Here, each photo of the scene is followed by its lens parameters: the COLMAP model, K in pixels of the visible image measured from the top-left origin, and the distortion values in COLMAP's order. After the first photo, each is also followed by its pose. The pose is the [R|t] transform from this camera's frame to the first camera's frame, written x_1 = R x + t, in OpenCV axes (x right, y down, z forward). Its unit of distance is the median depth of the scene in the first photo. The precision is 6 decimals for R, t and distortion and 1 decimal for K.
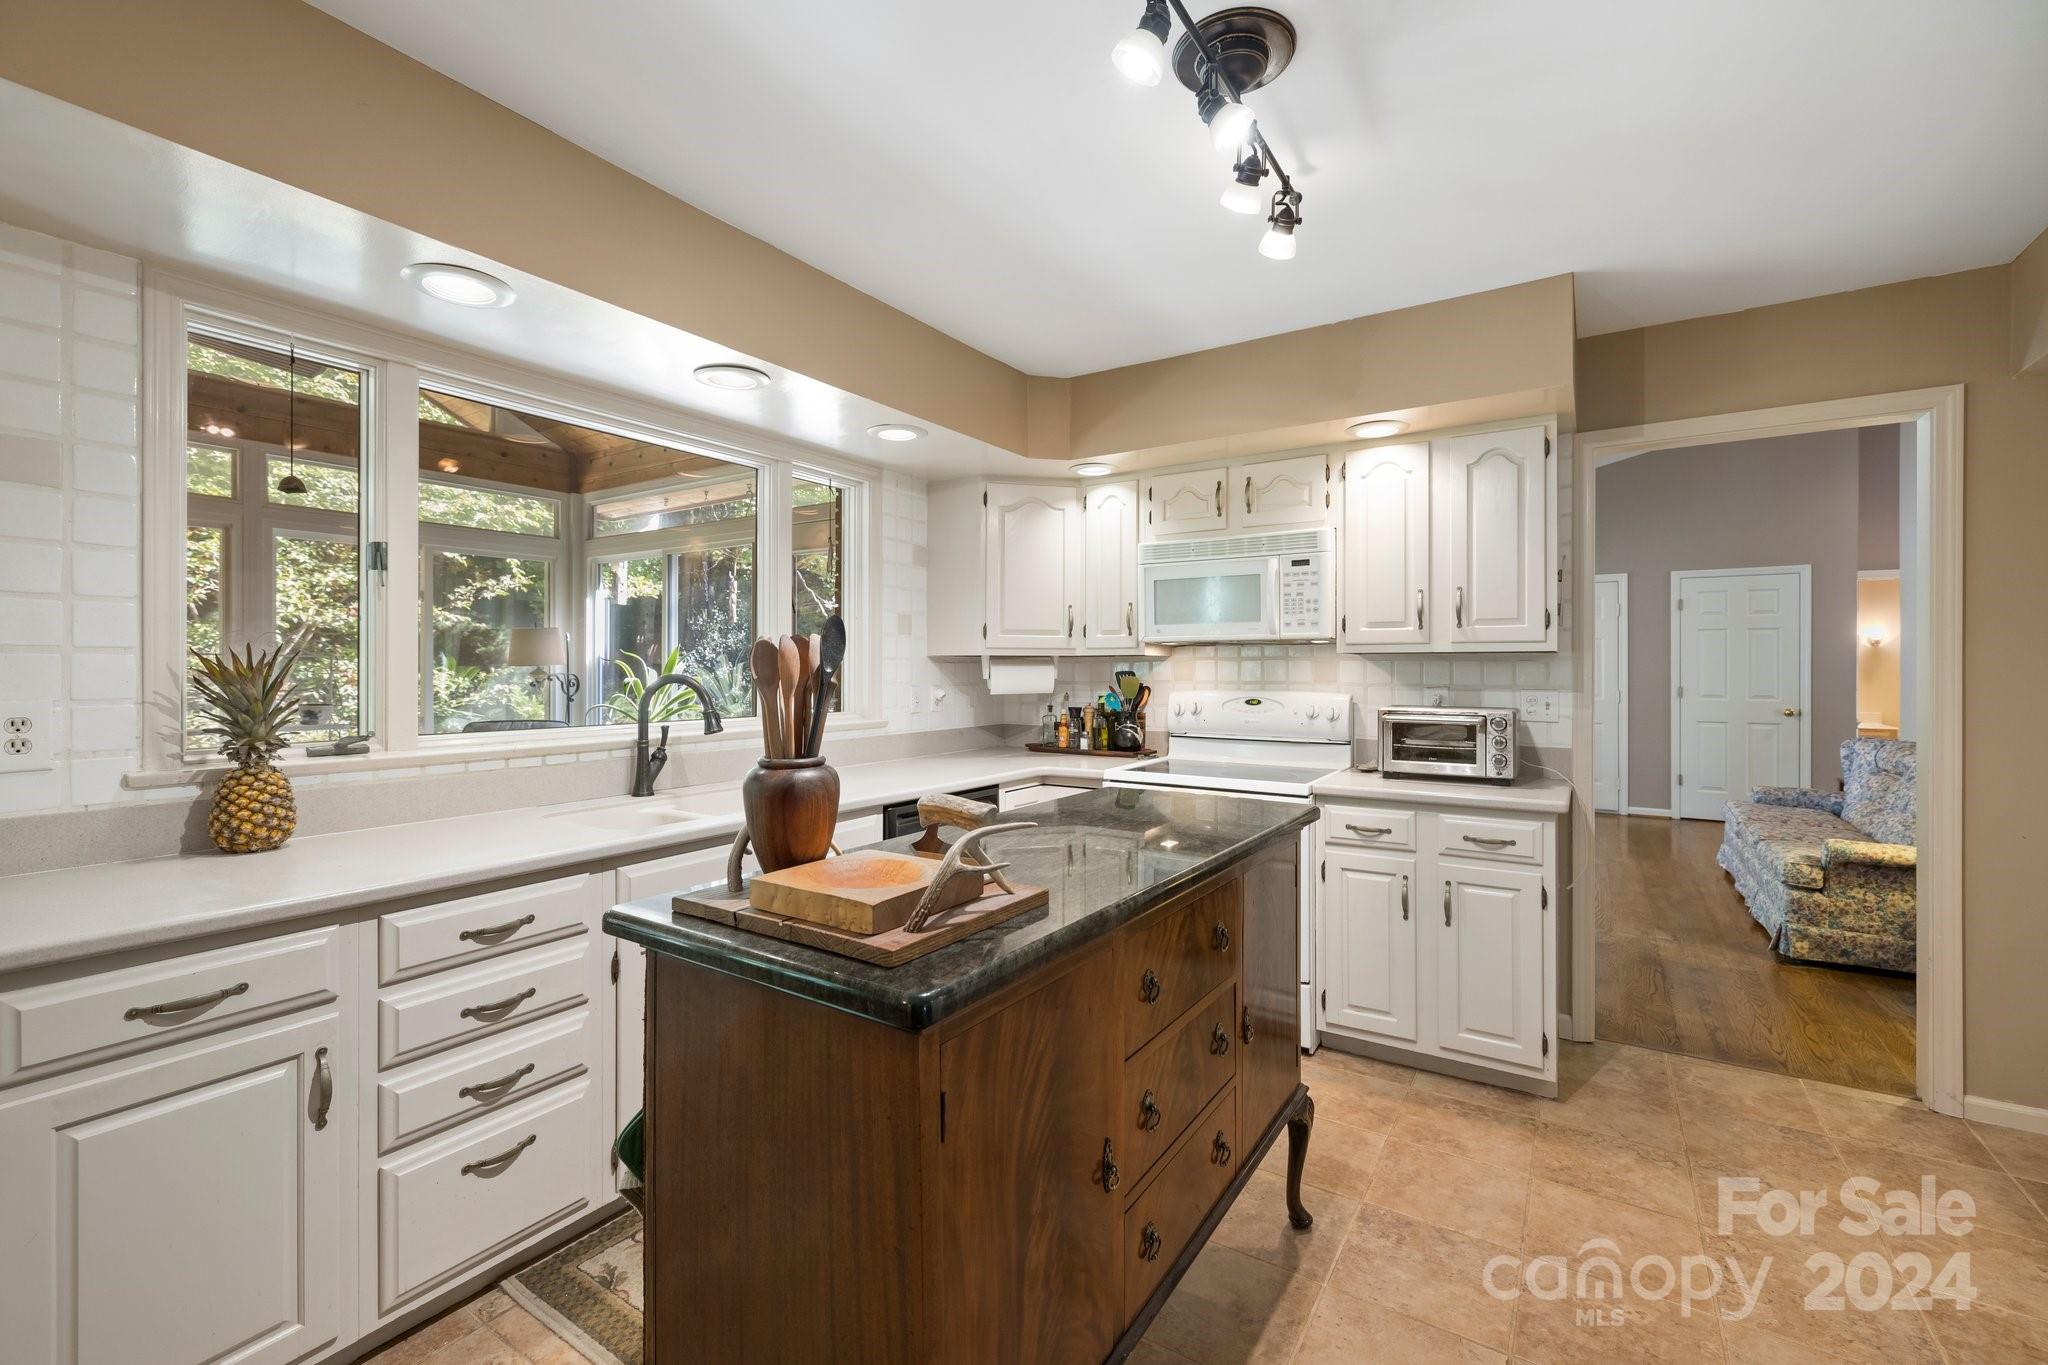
lens RADIAL K [[858.6, 0, 1021.6], [0, 858.6, 665.7], [0, 0, 1]] dist [0.009130, 0.000133]
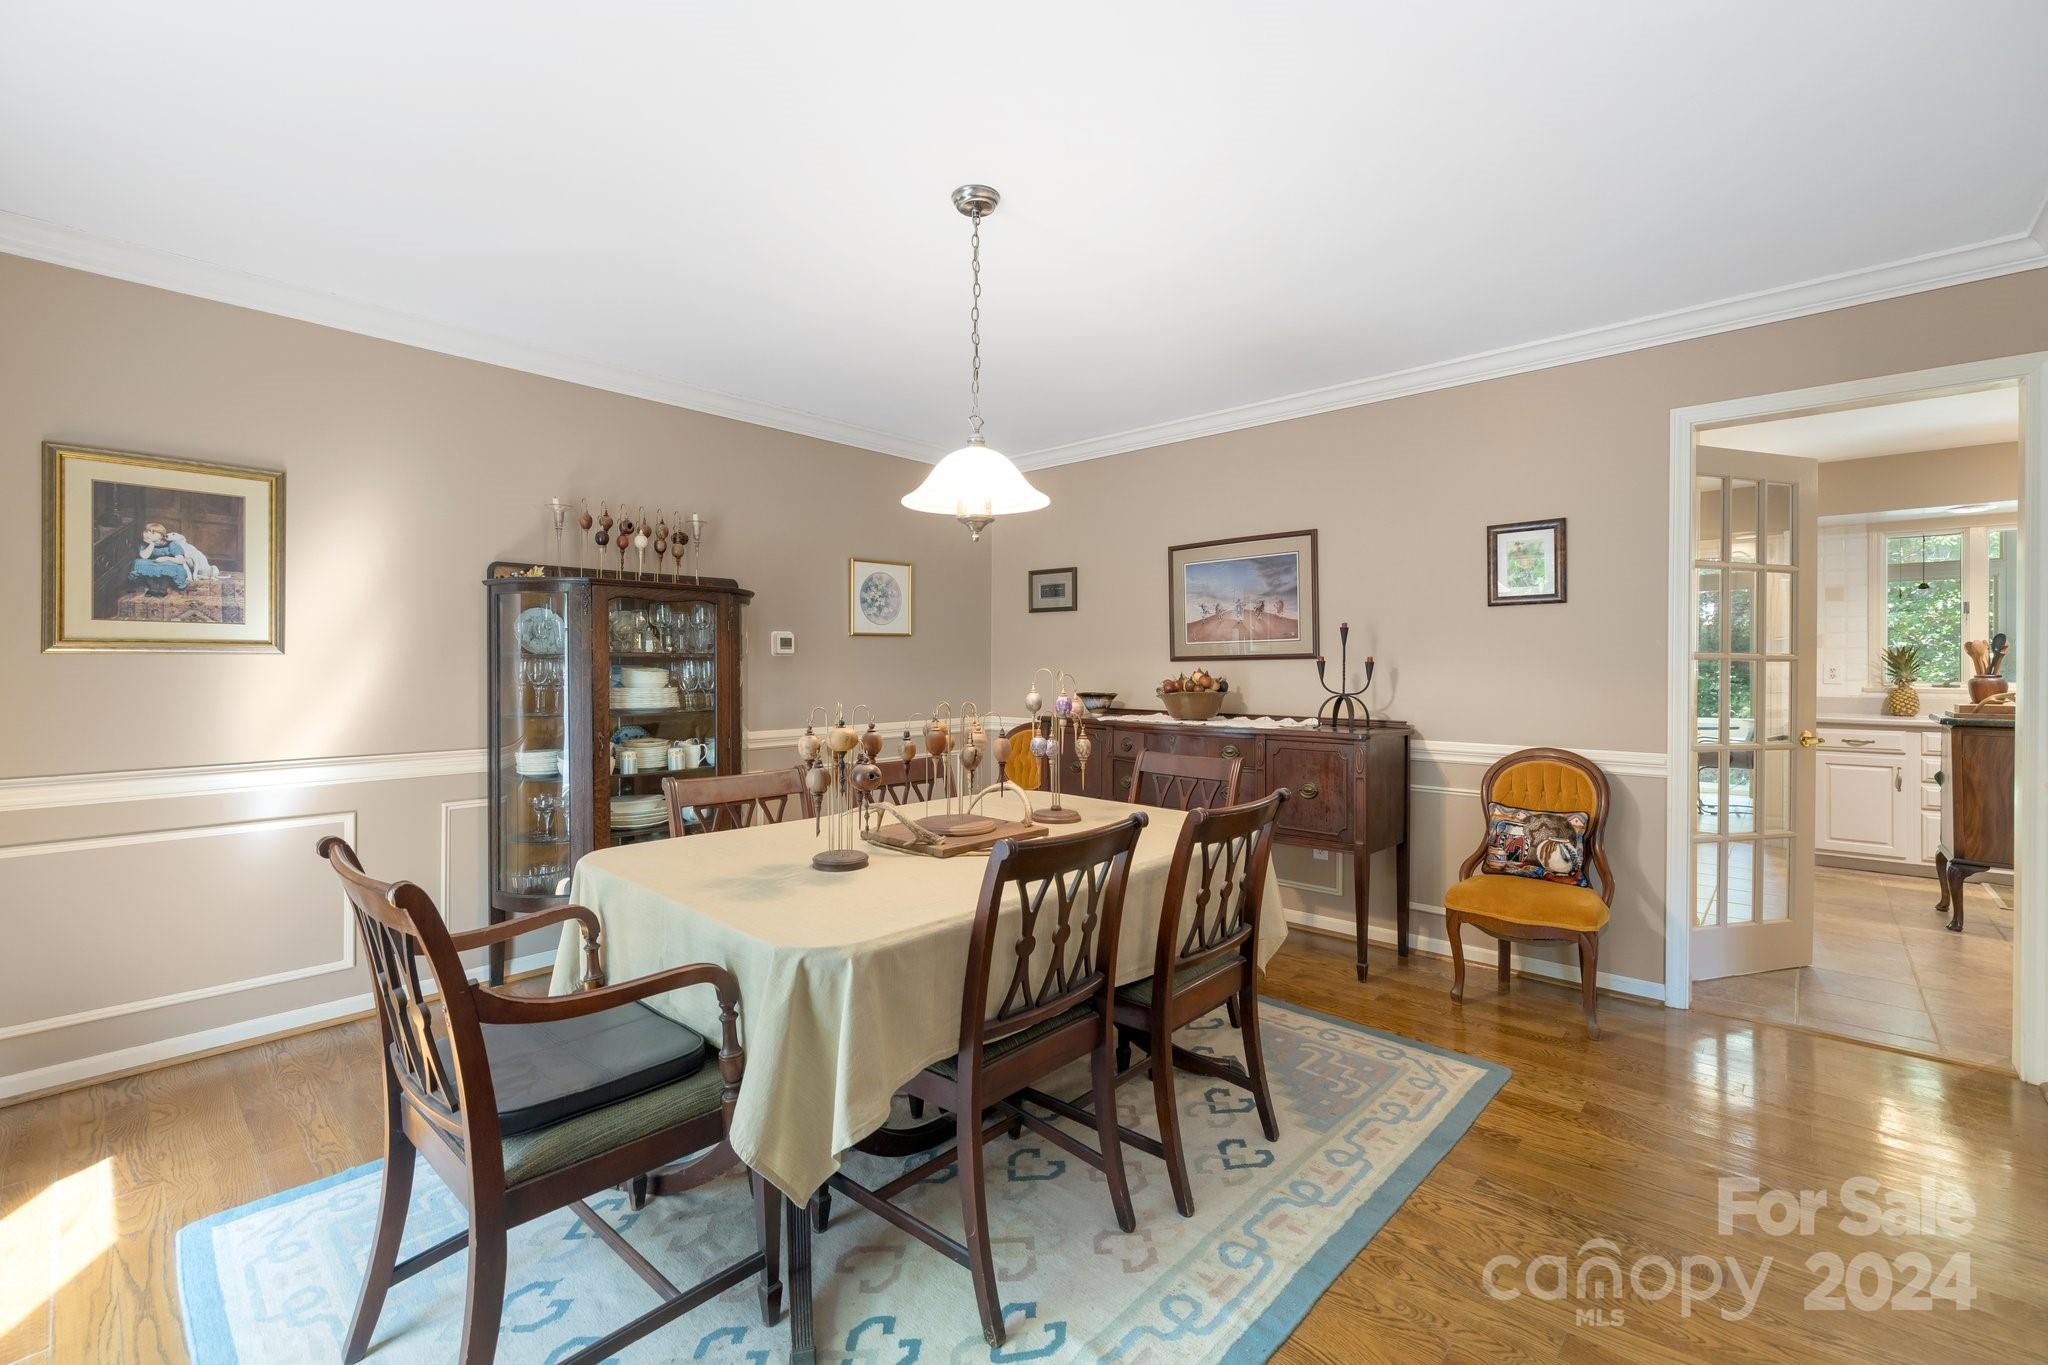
lens RADIAL K [[858.6, 0, 1008.9], [0, 858.6, 665.7], [0, 0, 1]] dist [0.009130, 0.000133]
pose [[-0.161094, 0.001792, -0.986937, 2.597523], [0.000437, 0.999998, 0.001744, 0.039520], [0.986939, -0.000151, -0.161094, -1.573552]]
